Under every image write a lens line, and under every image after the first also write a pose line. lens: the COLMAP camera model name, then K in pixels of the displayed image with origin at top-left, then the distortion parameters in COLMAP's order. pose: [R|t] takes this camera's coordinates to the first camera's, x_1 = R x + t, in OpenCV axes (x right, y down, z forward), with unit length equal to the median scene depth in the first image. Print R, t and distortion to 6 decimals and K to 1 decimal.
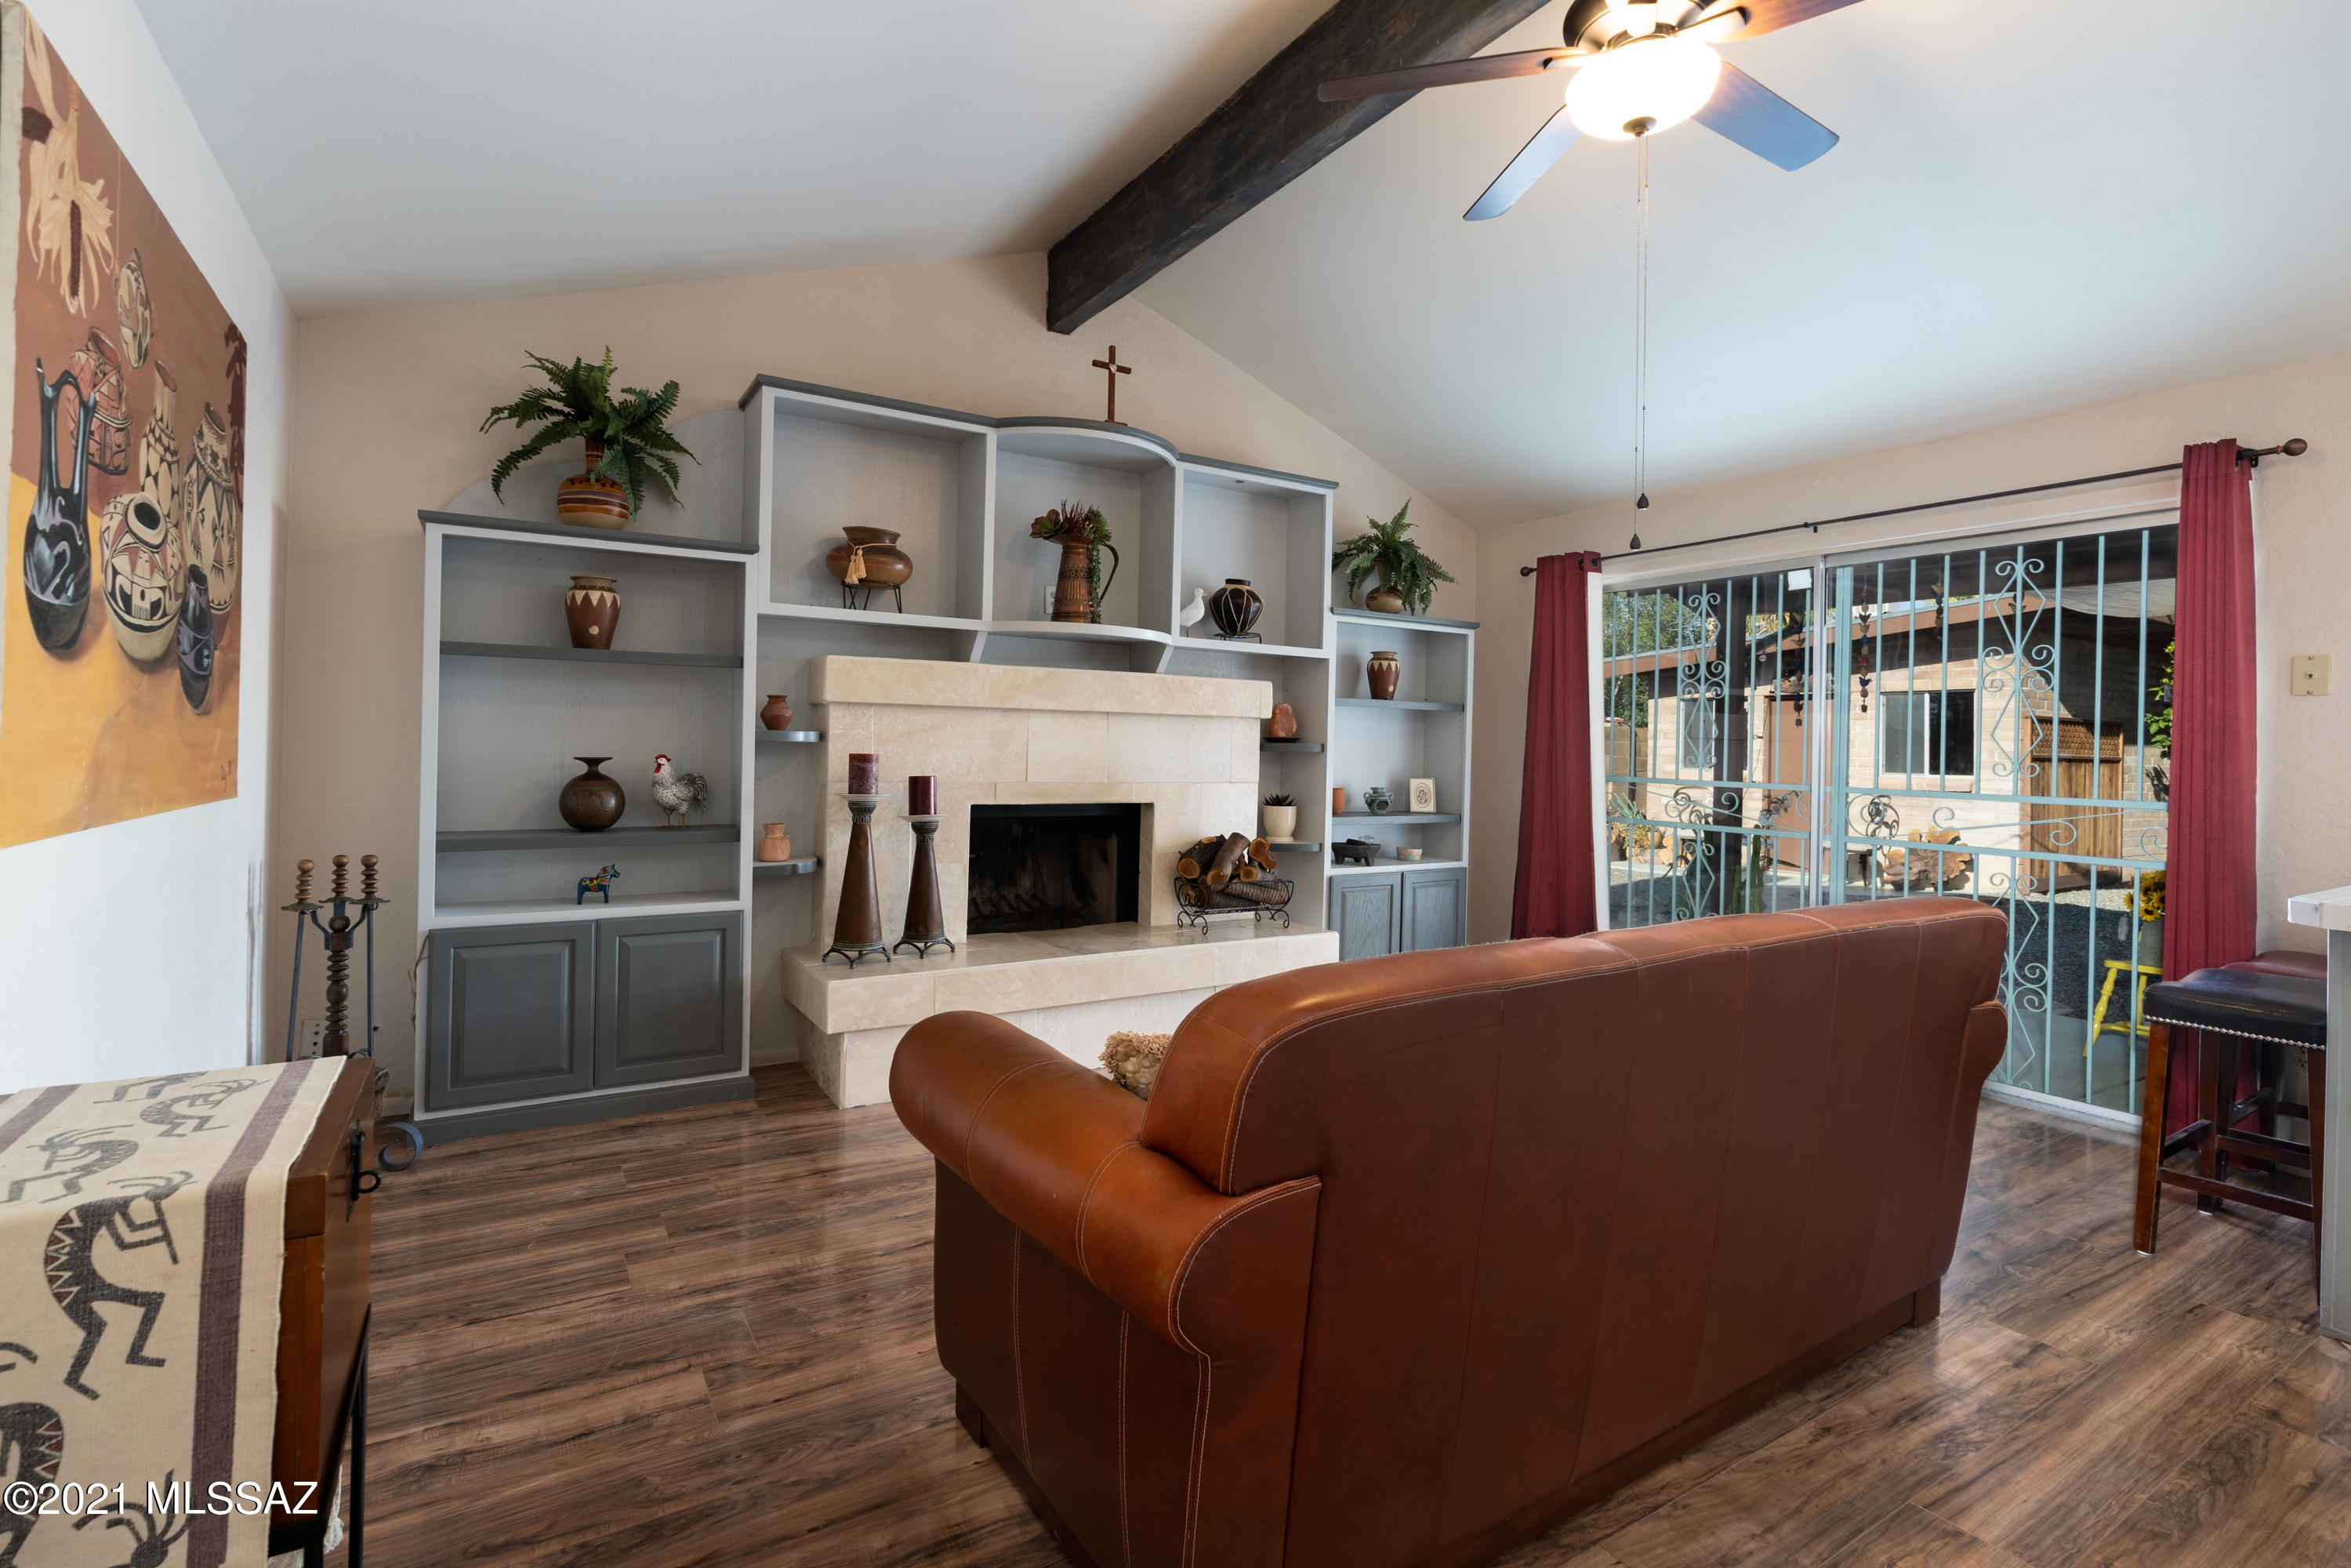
lens RADIAL K [[1068.8, 0, 1171.9], [0, 1068.8, 747.7], [0, 0, 1]] dist [-0.014853, 0.004836]
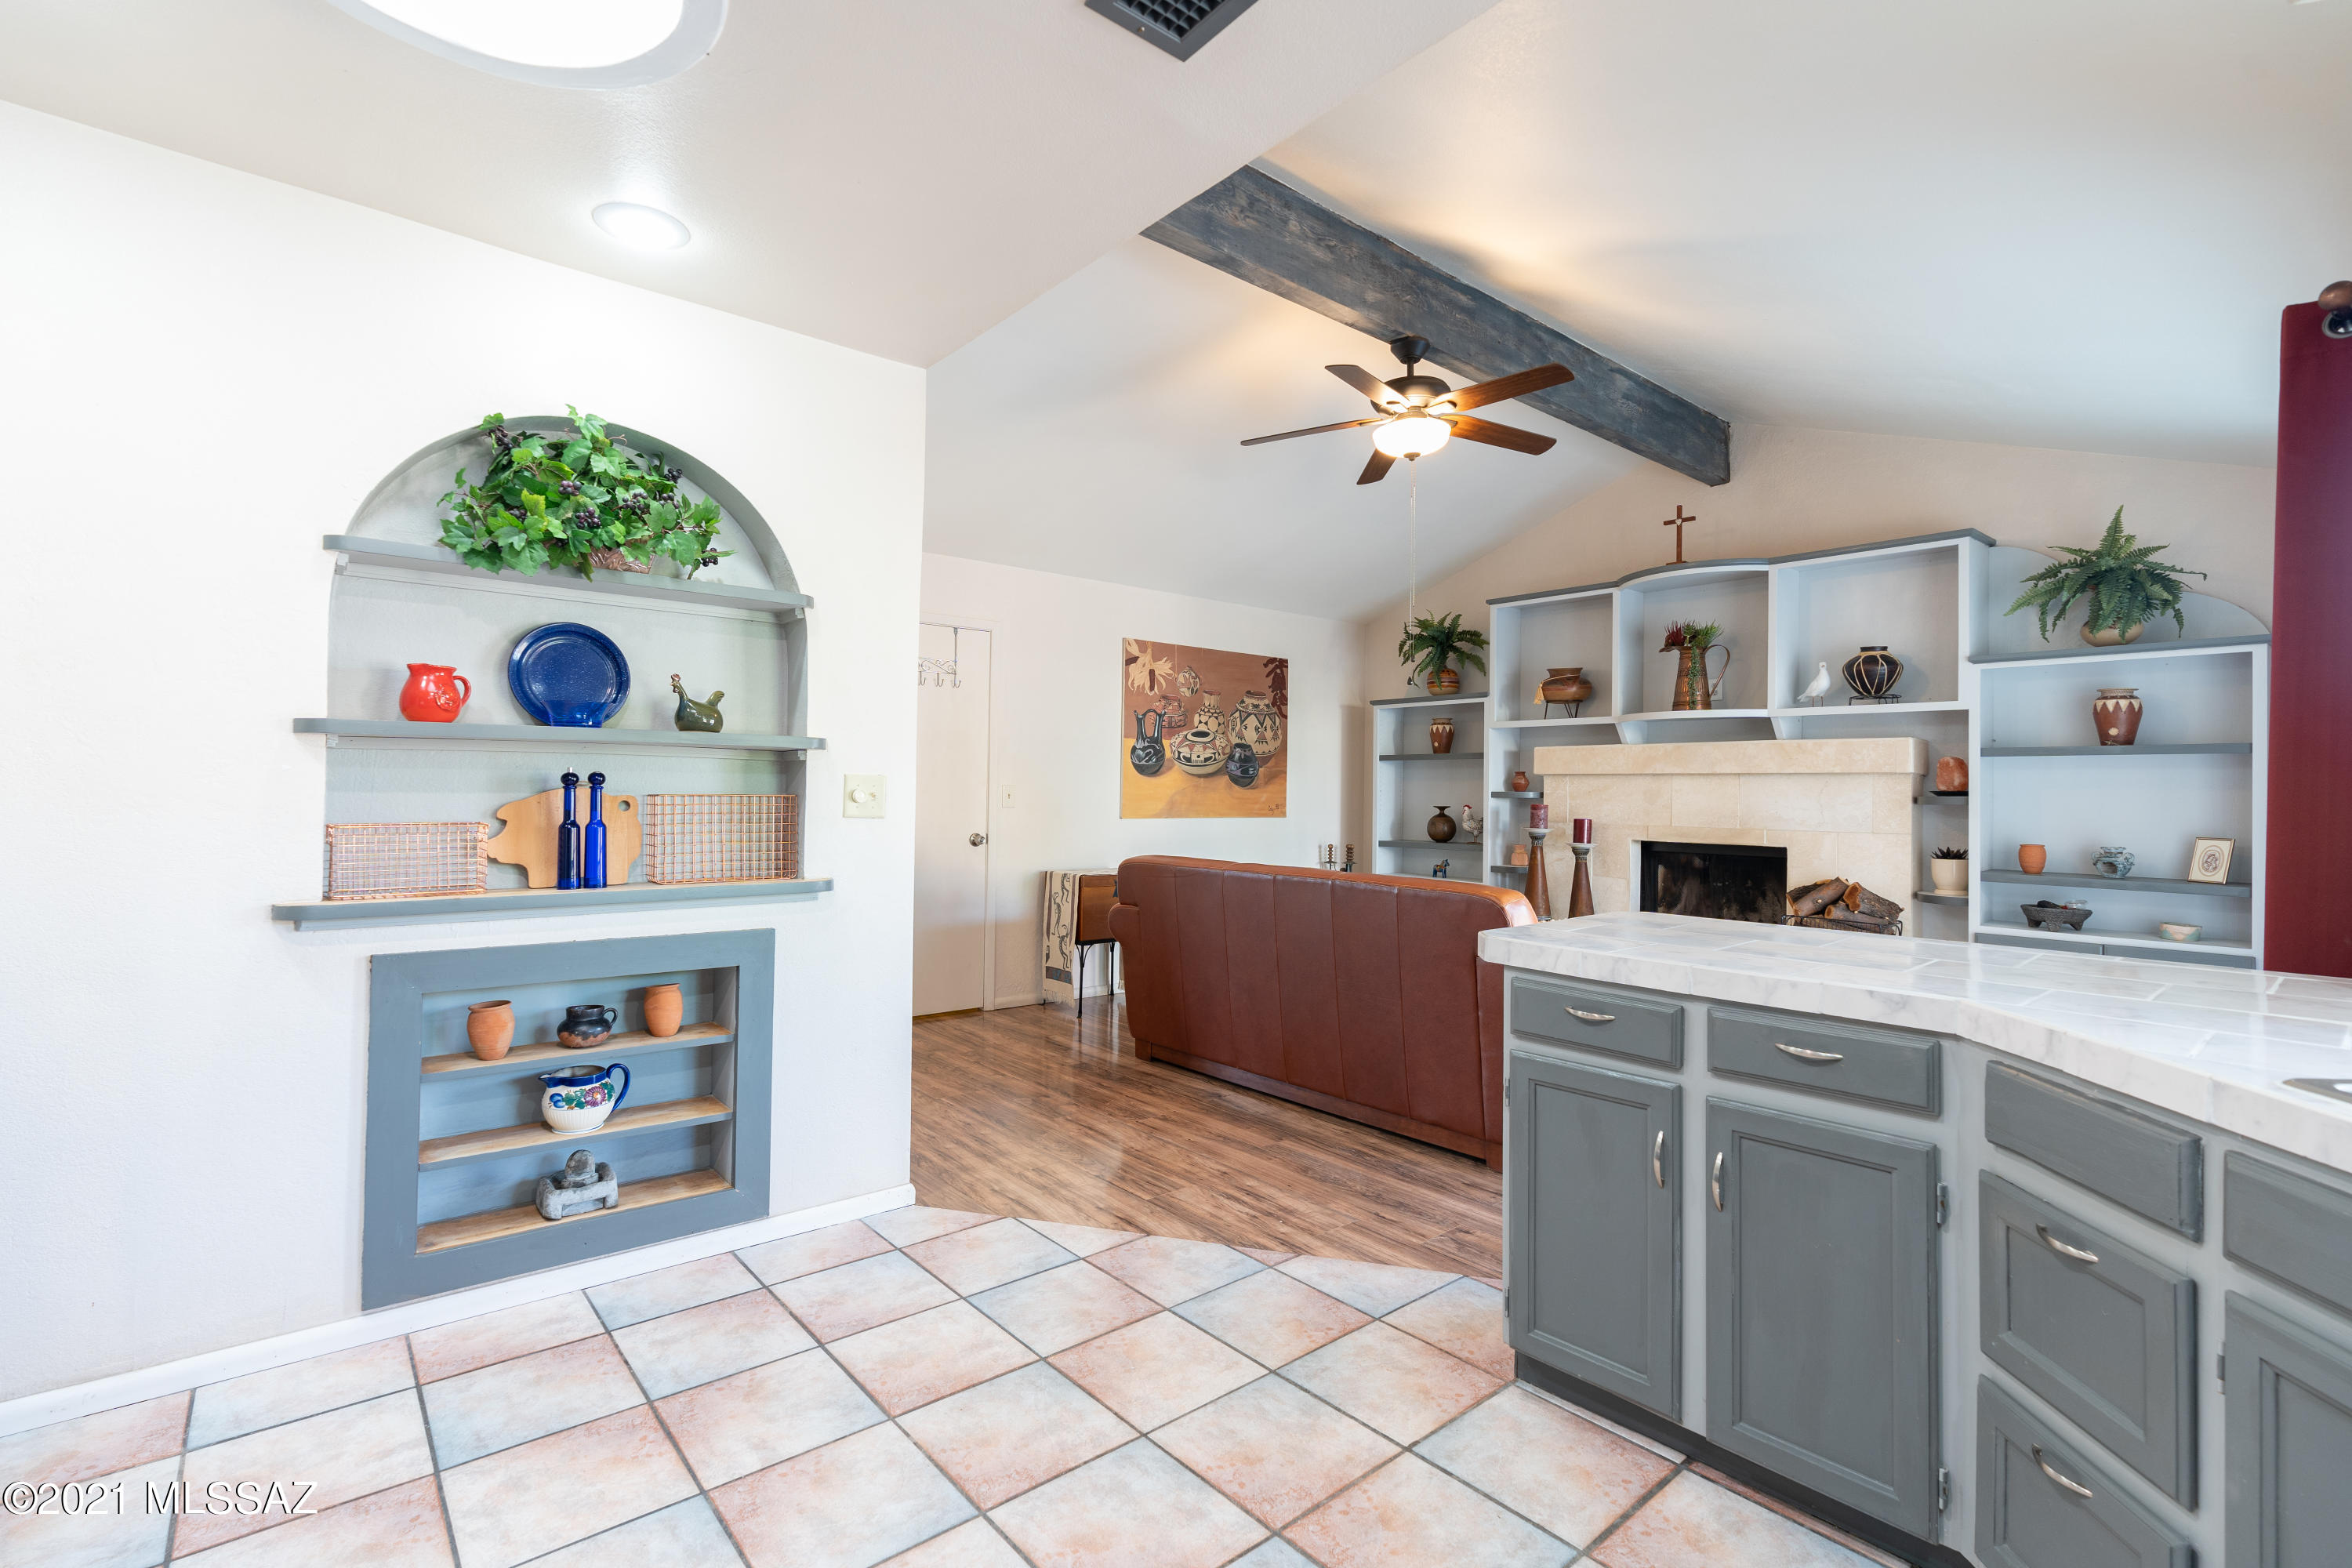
lens RADIAL K [[1069.2, 0, 1180.3], [0, 1069.2, 777.9], [0, 0, 1]] dist [-0.014853, 0.004836]
pose [[0.150794, -0.028113, -0.988165, 1.258153], [-0.009689, 0.999506, -0.029914, 0.018862], [0.988518, 0.014085, 0.150448, 0.183500]]
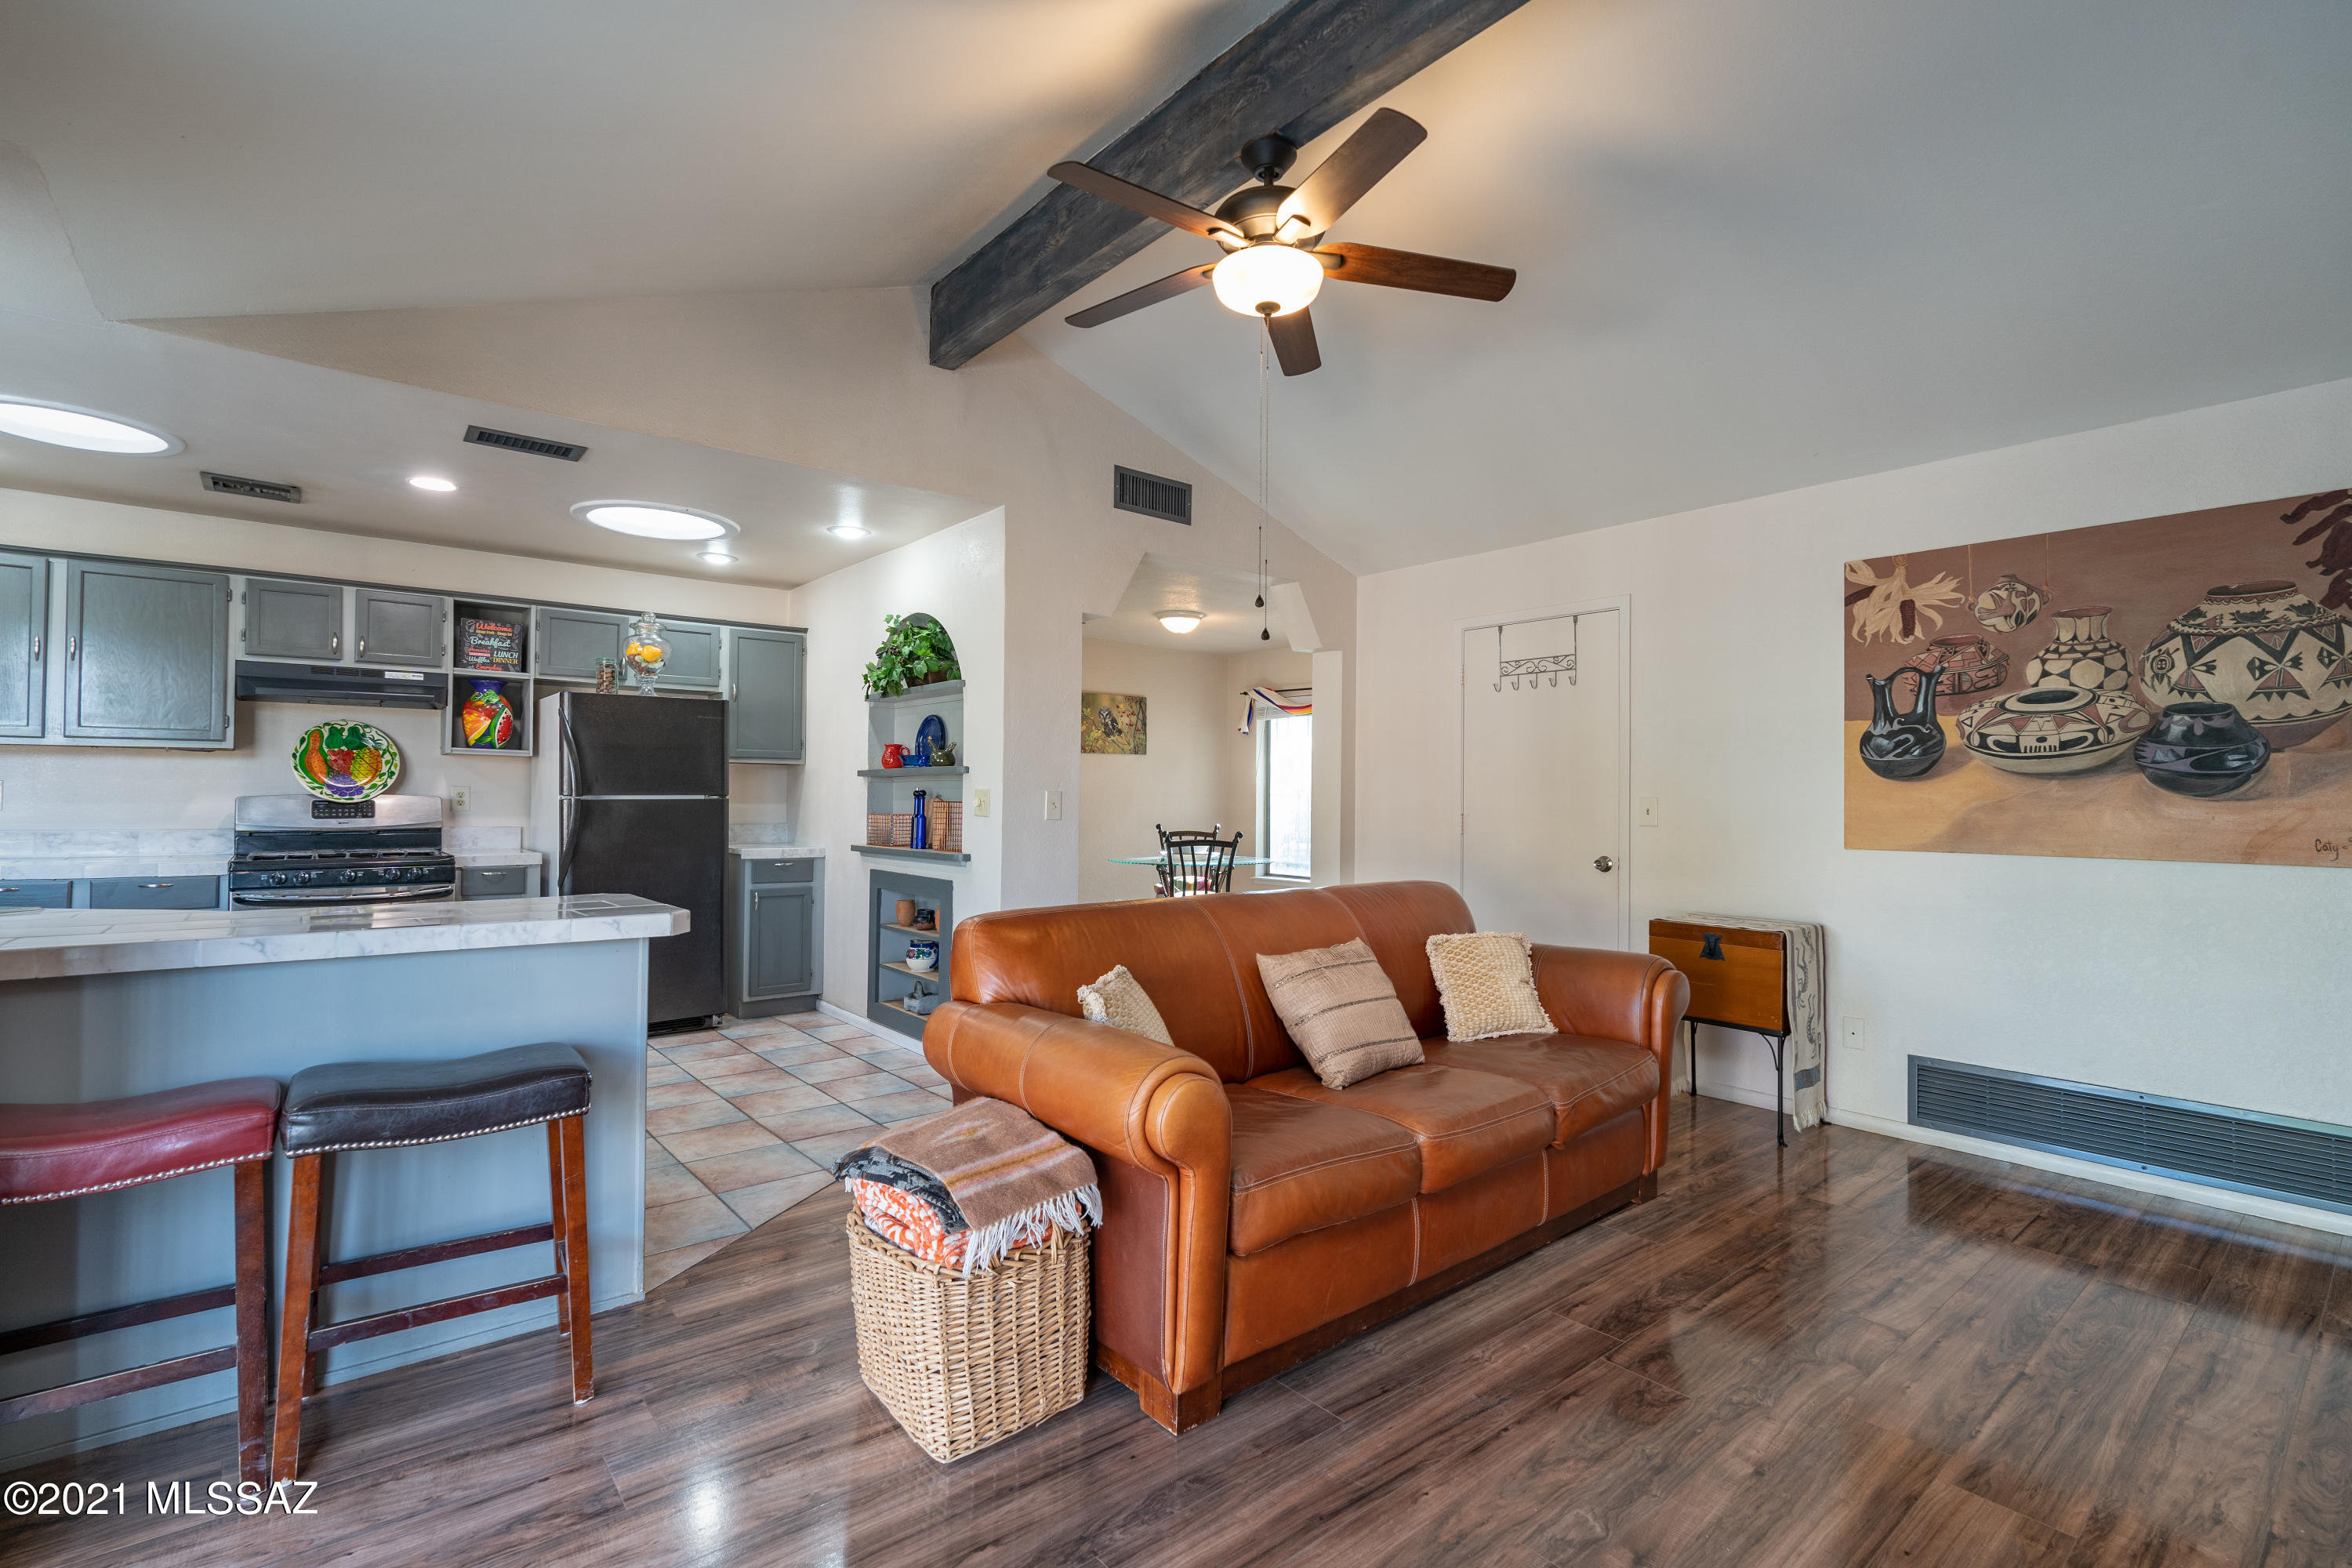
lens RADIAL K [[1069.2, 0, 1187.9], [0, 1069.2, 787.0], [0, 0, 1]] dist [-0.014853, 0.004836]
pose [[-0.990007, -0.028720, -0.138061, 0.393467], [-0.026923, 0.999527, -0.014868, 0.005748], [0.138423, -0.011002, -0.990312, 1.278742]]
